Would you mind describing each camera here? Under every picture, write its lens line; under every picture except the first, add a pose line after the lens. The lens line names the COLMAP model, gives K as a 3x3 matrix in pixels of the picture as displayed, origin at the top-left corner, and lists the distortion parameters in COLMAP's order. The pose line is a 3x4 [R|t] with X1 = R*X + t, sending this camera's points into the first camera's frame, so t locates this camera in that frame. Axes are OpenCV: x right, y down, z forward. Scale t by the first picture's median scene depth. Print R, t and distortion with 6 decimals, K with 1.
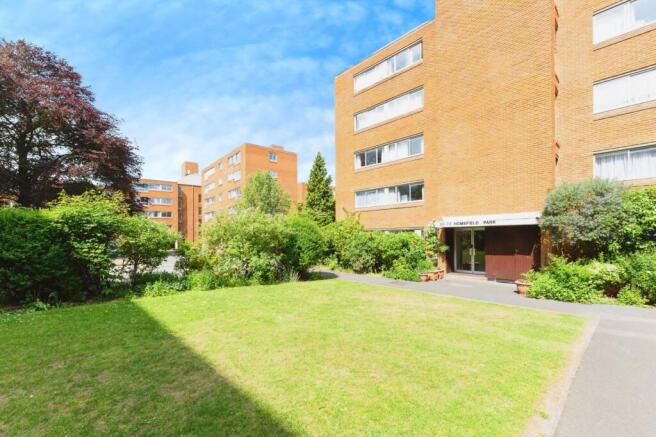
lens RADIAL K [[282.5, 0, 328.3], [0, 282.5, 233.7], [0, 0, 1]] dist [0.001324, 0.000239]
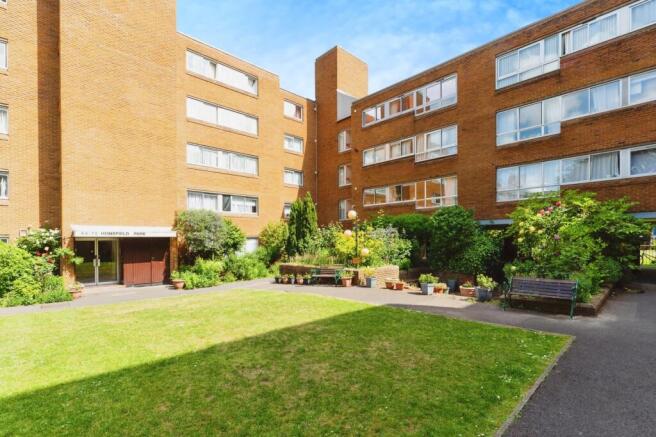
lens RADIAL K [[315.7, 0, 328.3], [0, 315.7, 244.9], [0, 0, 1]] dist [-0.000001, 0.000008]
pose [[0.002021, -0.000484, 0.999998, -0.697379], [0.002857, 0.999996, 0.000478, 0.005499], [-0.999994, 0.002857, 0.002023, 0.252437]]
